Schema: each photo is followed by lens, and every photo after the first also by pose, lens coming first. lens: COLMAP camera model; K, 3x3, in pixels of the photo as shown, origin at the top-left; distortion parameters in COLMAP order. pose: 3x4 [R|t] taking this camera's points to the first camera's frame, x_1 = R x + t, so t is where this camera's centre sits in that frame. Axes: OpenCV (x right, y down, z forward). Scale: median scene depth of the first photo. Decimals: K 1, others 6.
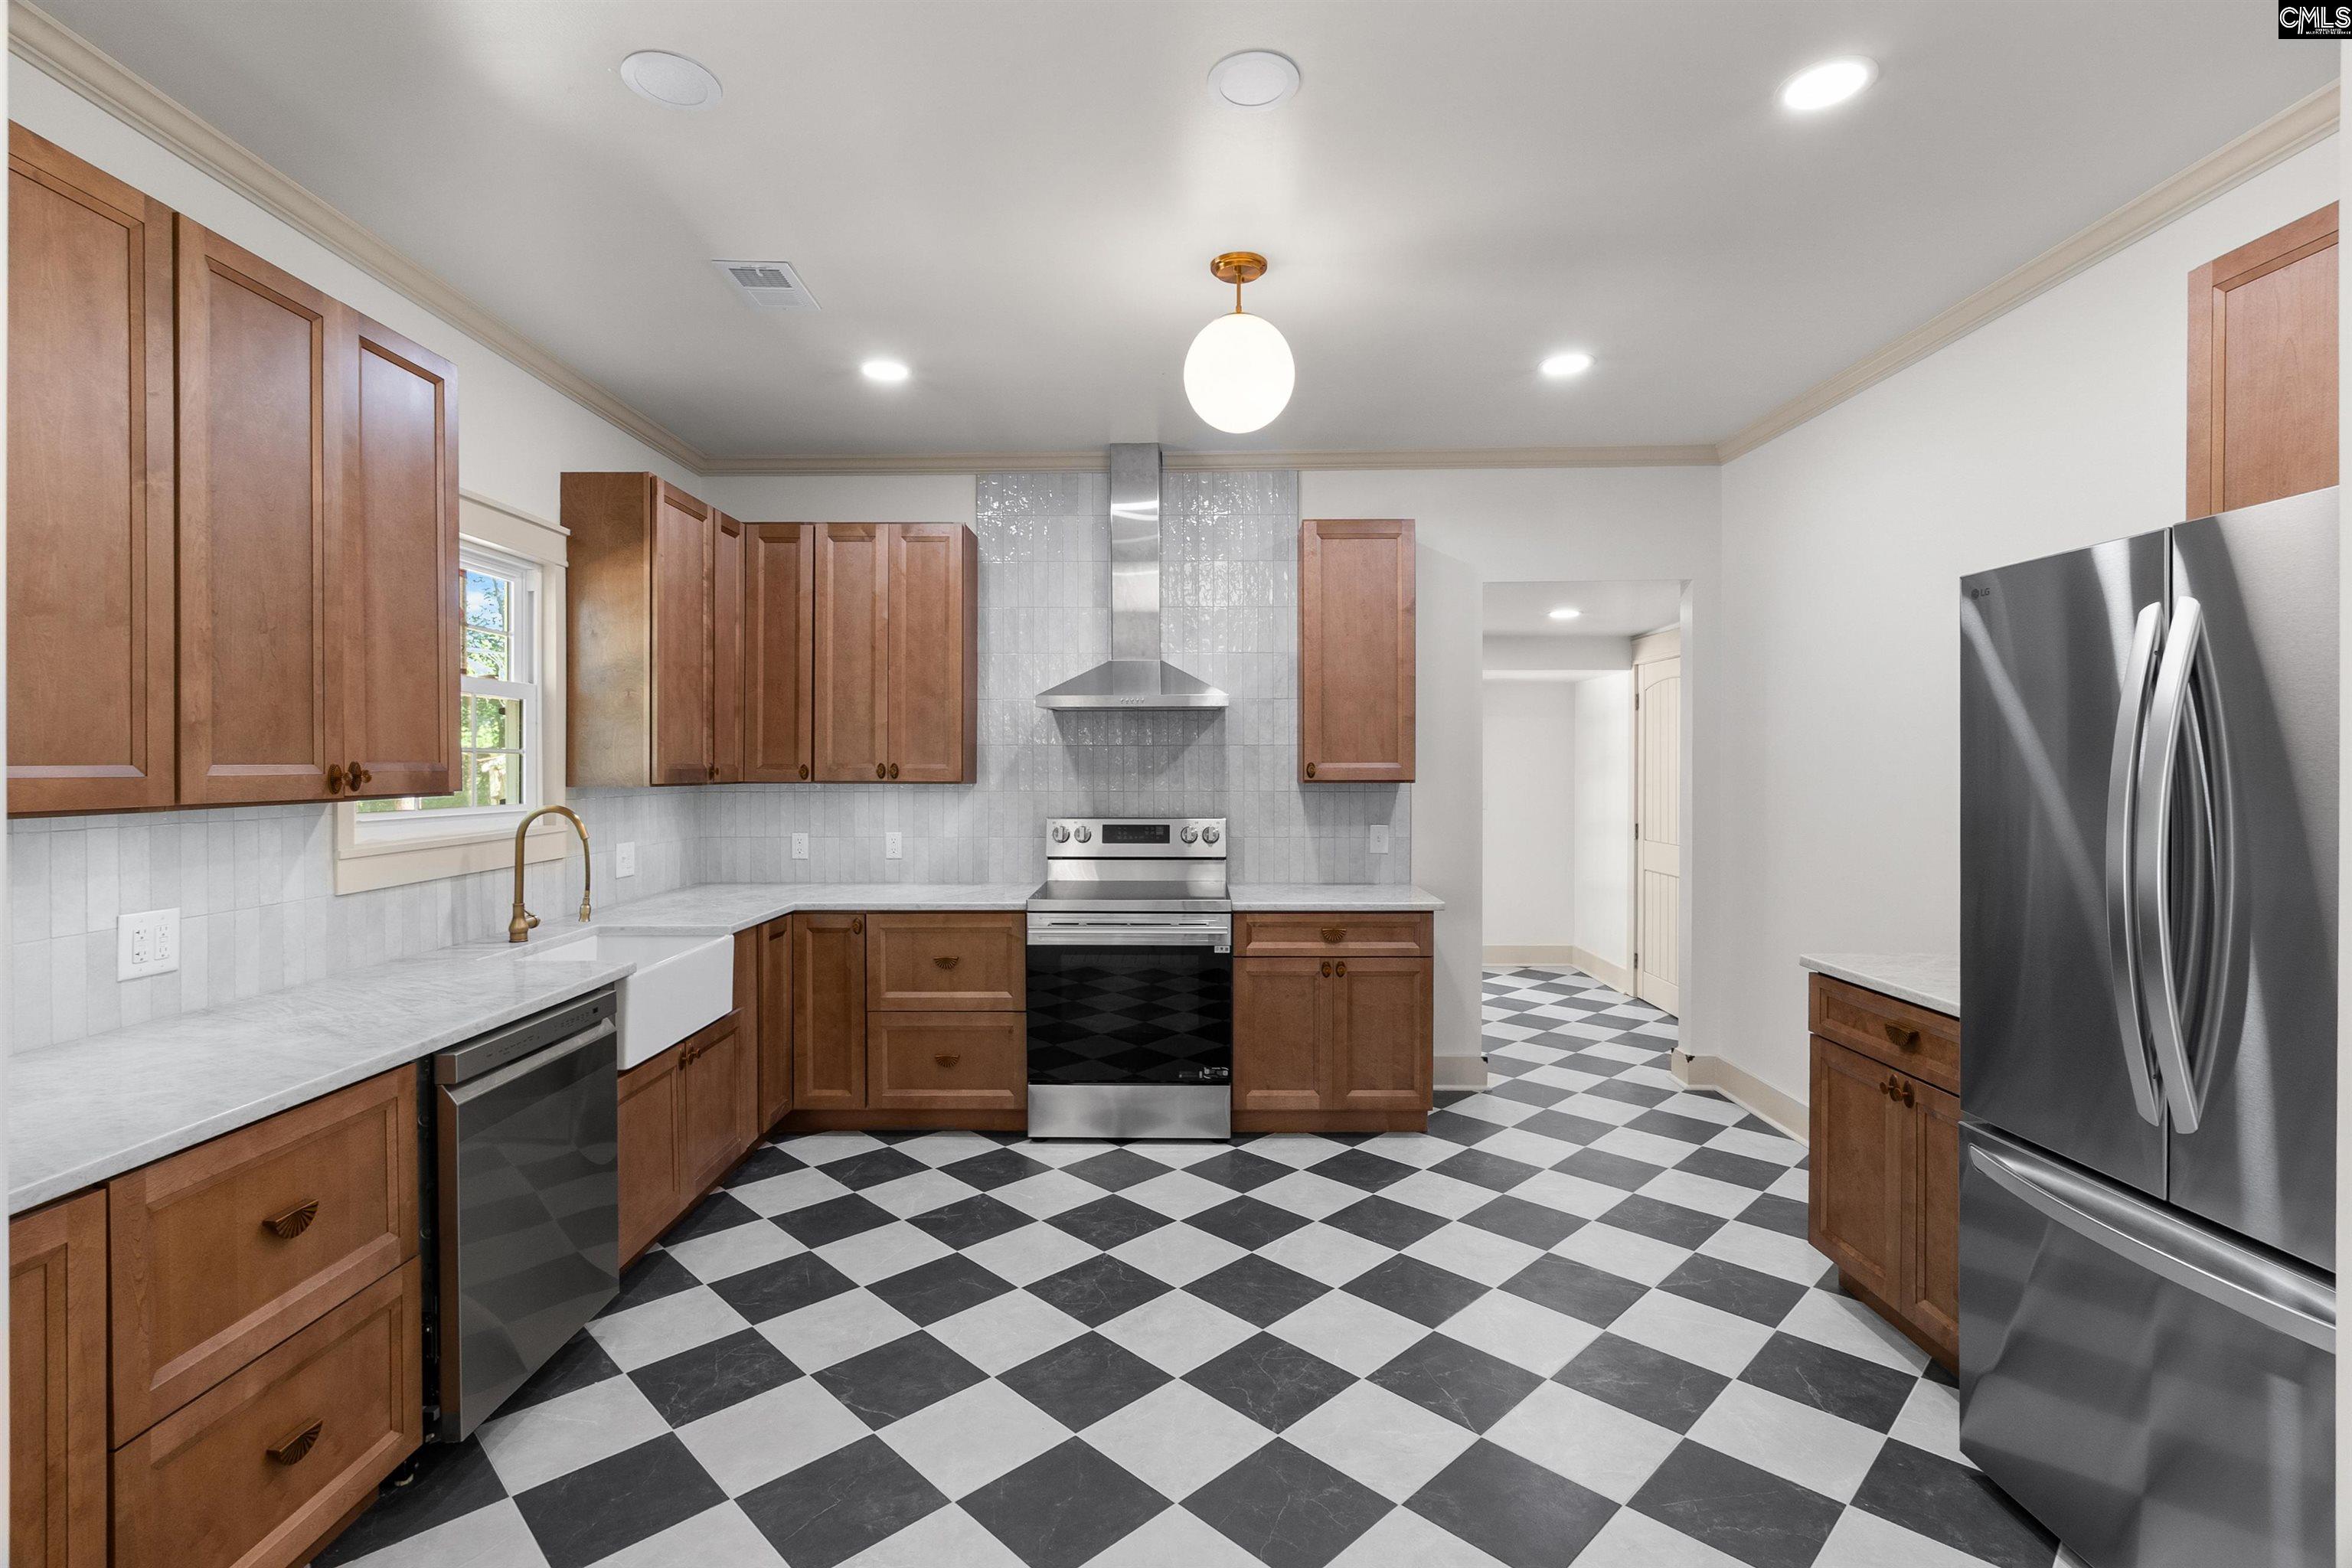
lens RADIAL K [[1085.3, 0, 1176.5], [0, 1085.3, 771.9], [0, 0, 1]] dist [-0.000242, -0.000104]
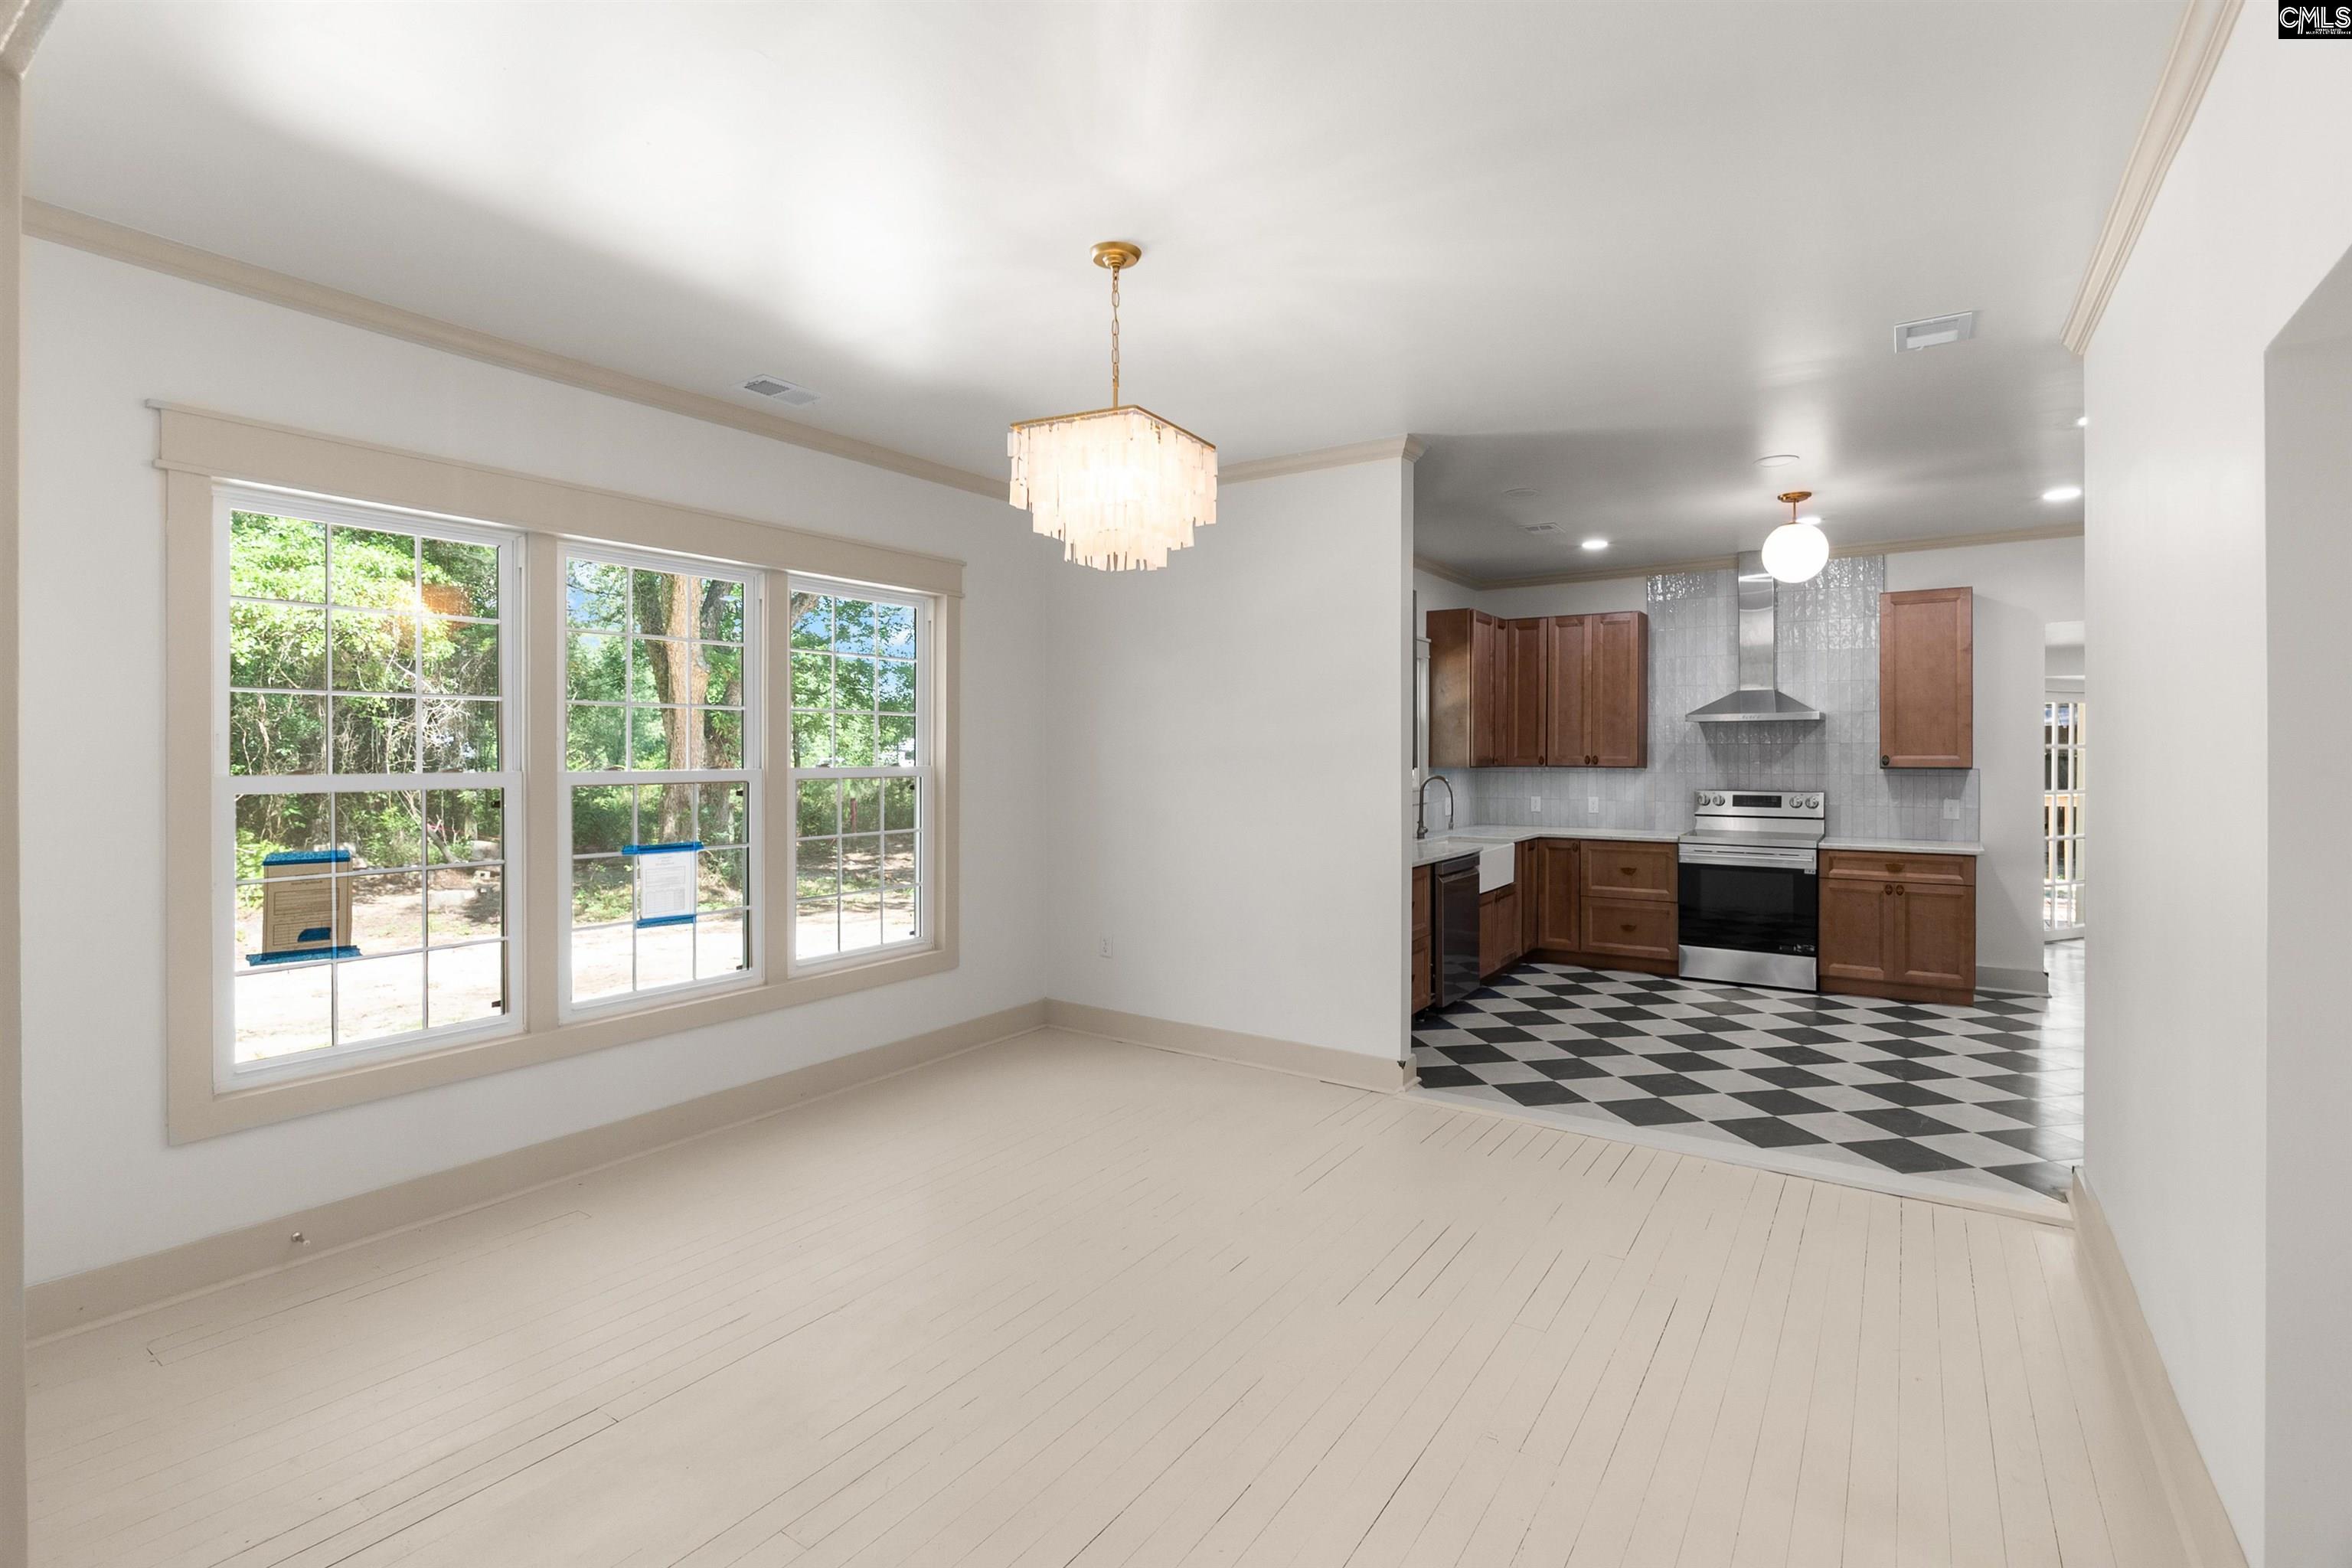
lens RADIAL K [[1085.3, 0, 1184.8], [0, 1085.3, 756.3], [0, 0, 1]] dist [-0.000242, -0.000104]
pose [[0.834306, 0.001282, -0.551300, 0.147256], [-0.003560, 0.999989, -0.003061, 0.000784], [0.551290, 0.004516, 0.834302, -0.809337]]
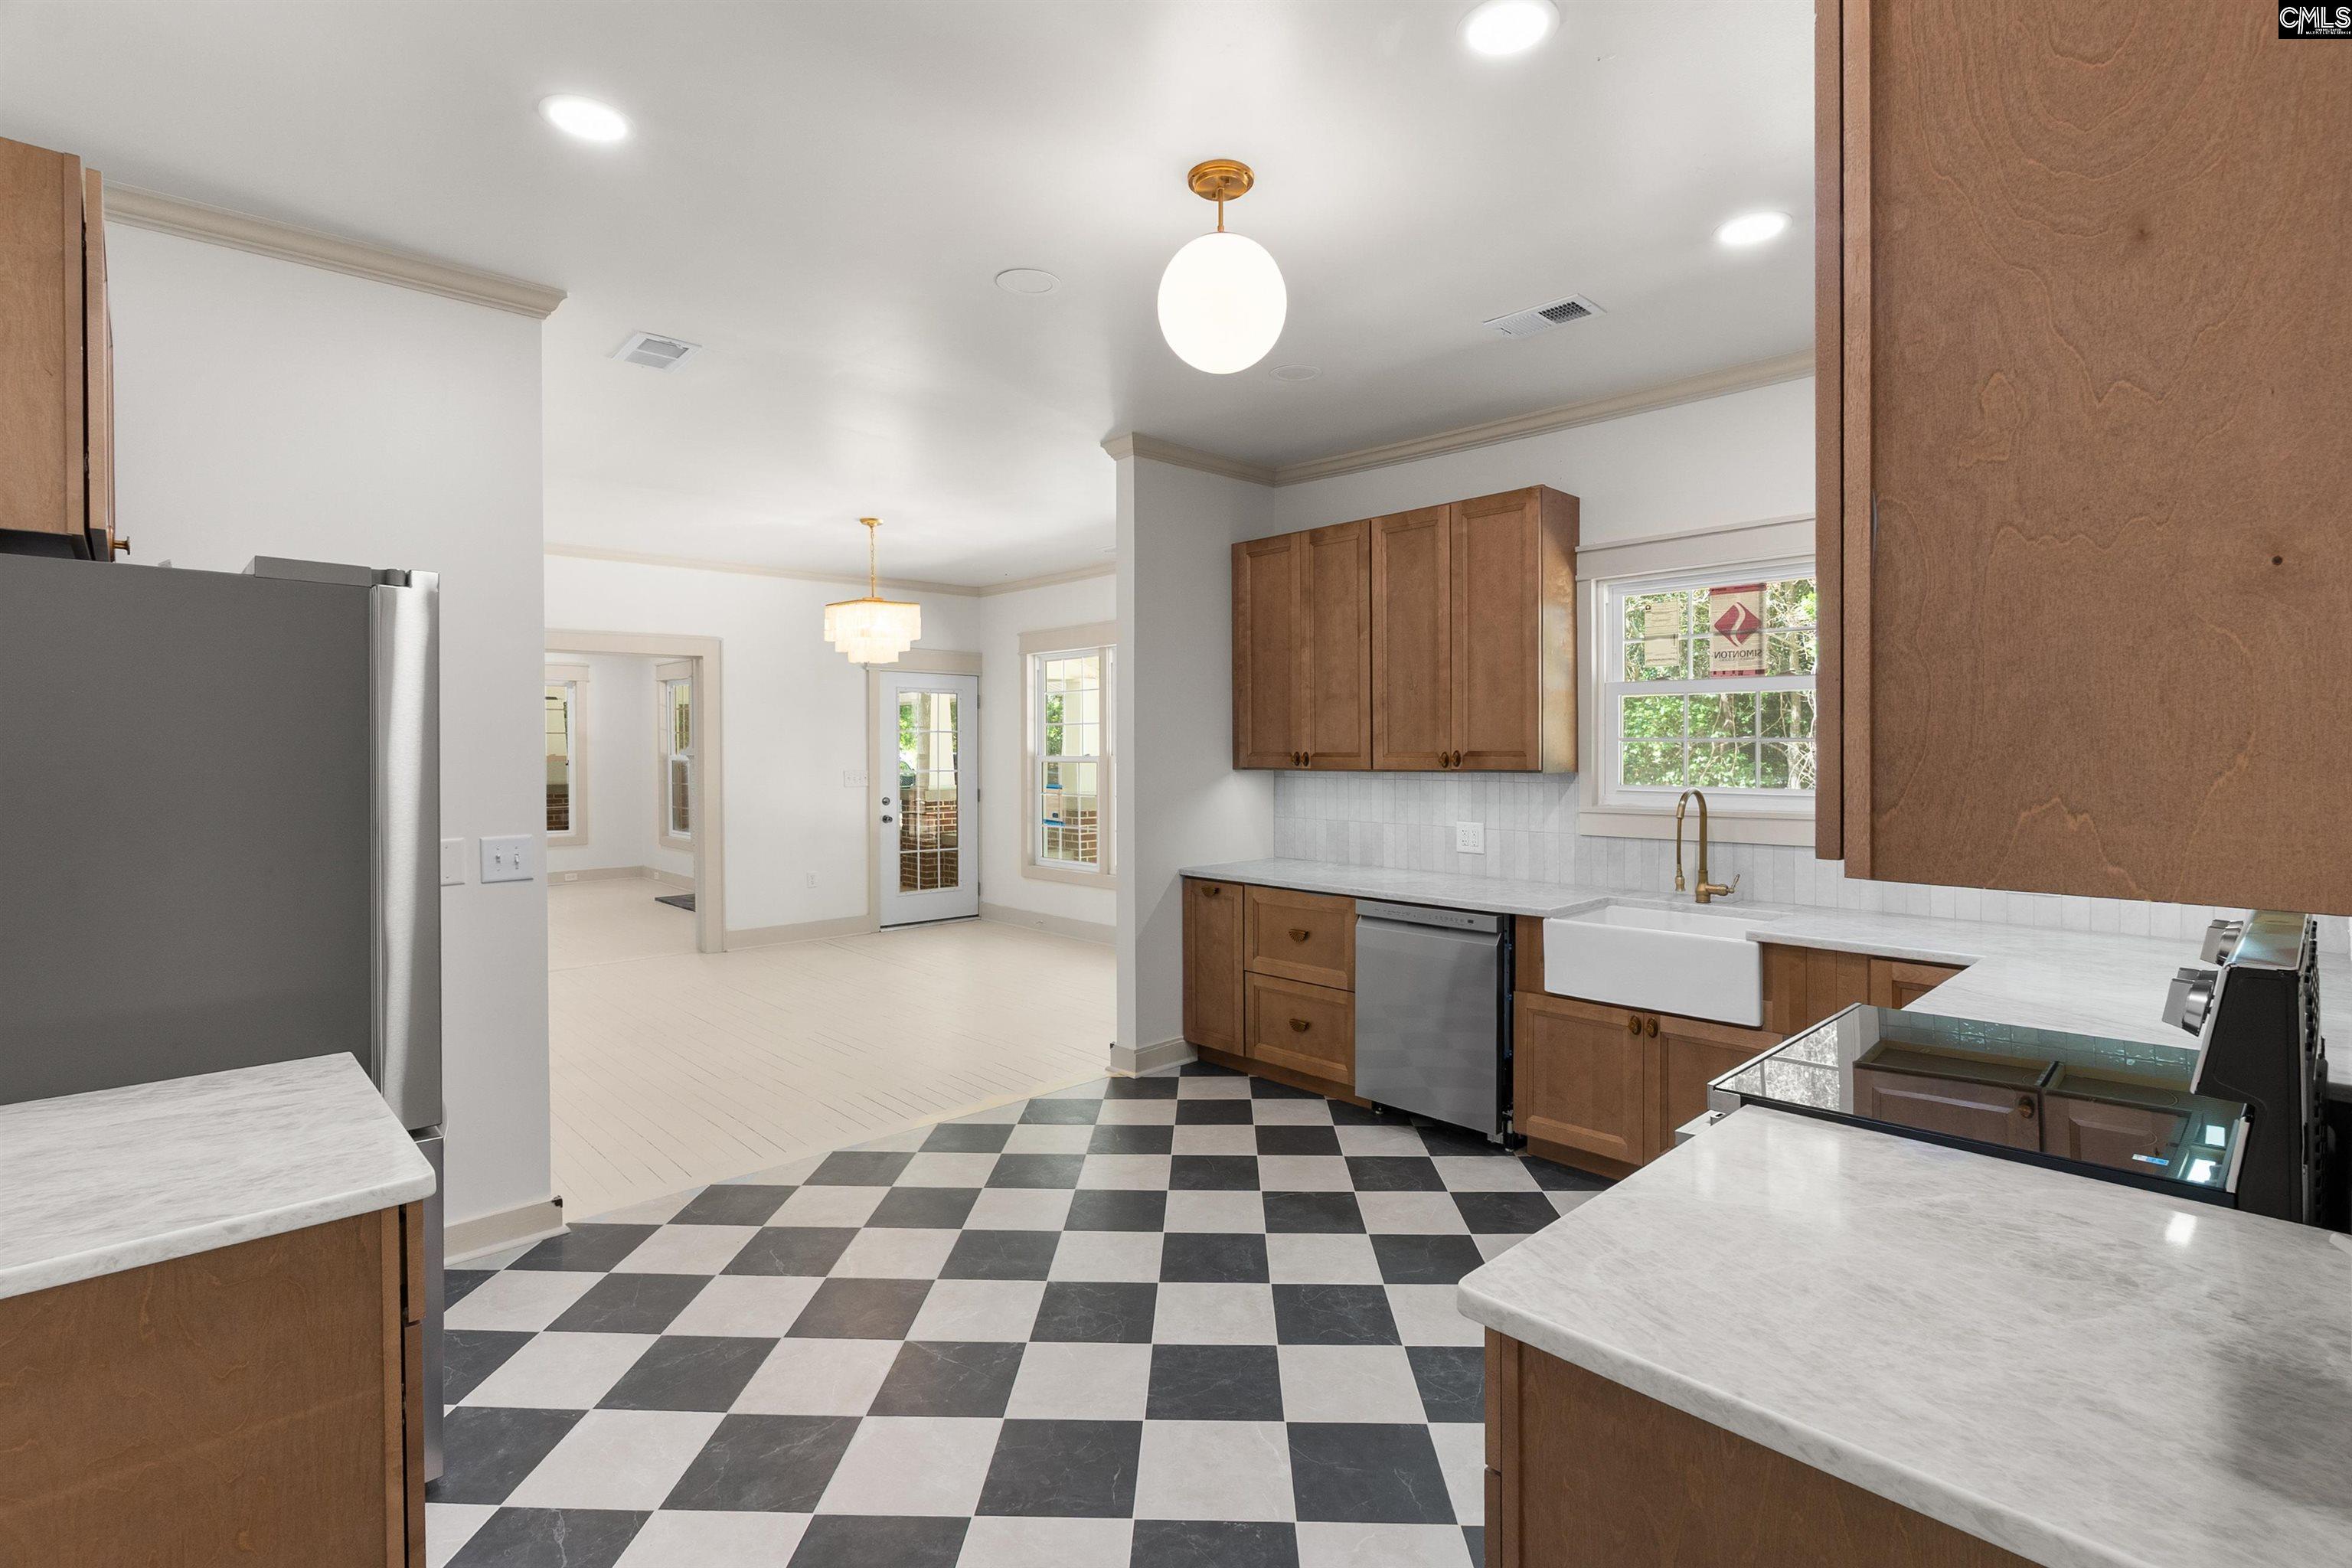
lens RADIAL K [[1085.3, 0, 1171.7], [0, 1085.3, 770.3], [0, 0, 1]] dist [-0.000242, -0.000104]
pose [[-0.727807, 0.020876, -0.685465, 0.534298], [0.001527, 0.999583, 0.028821, -0.018768], [0.685781, 0.019929, -0.727535, 1.266888]]
